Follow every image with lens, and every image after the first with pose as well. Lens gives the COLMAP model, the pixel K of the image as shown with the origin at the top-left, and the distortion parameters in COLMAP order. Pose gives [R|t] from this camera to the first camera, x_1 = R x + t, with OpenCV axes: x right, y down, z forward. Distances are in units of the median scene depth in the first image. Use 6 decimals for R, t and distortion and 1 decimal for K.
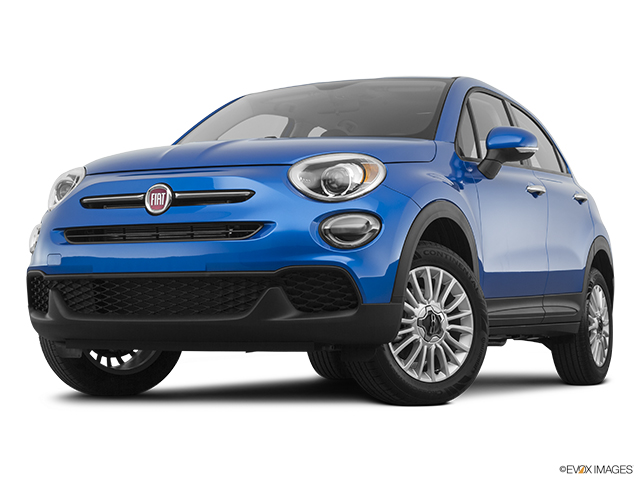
lens RADIAL K [[1395.1, 0, 313.9], [0, 1395.1, 236.8], [0, 0, 1]] dist [-0.040283, 0.000000]
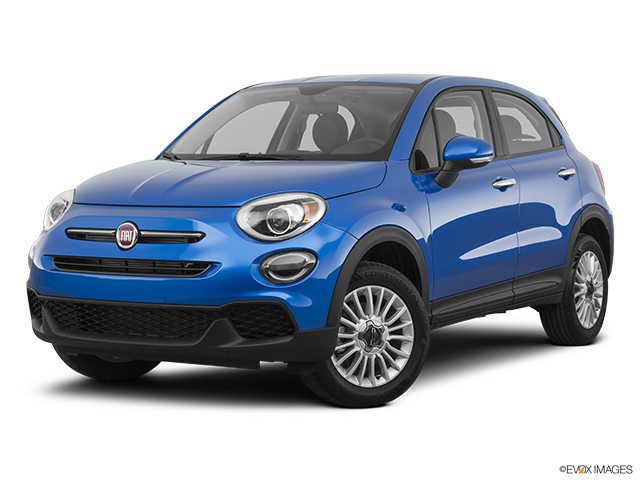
lens RADIAL K [[1535.7, 0, 318.8], [0, 1535.7, 244.5], [0, 0, 1]] dist [-0.056934, 0.000000]
pose [[0.994936, -0.002667, -0.100477, 0.168711], [0.015542, 0.991706, 0.127582, -0.174003], [0.099303, -0.128497, 0.986726, -0.231990]]
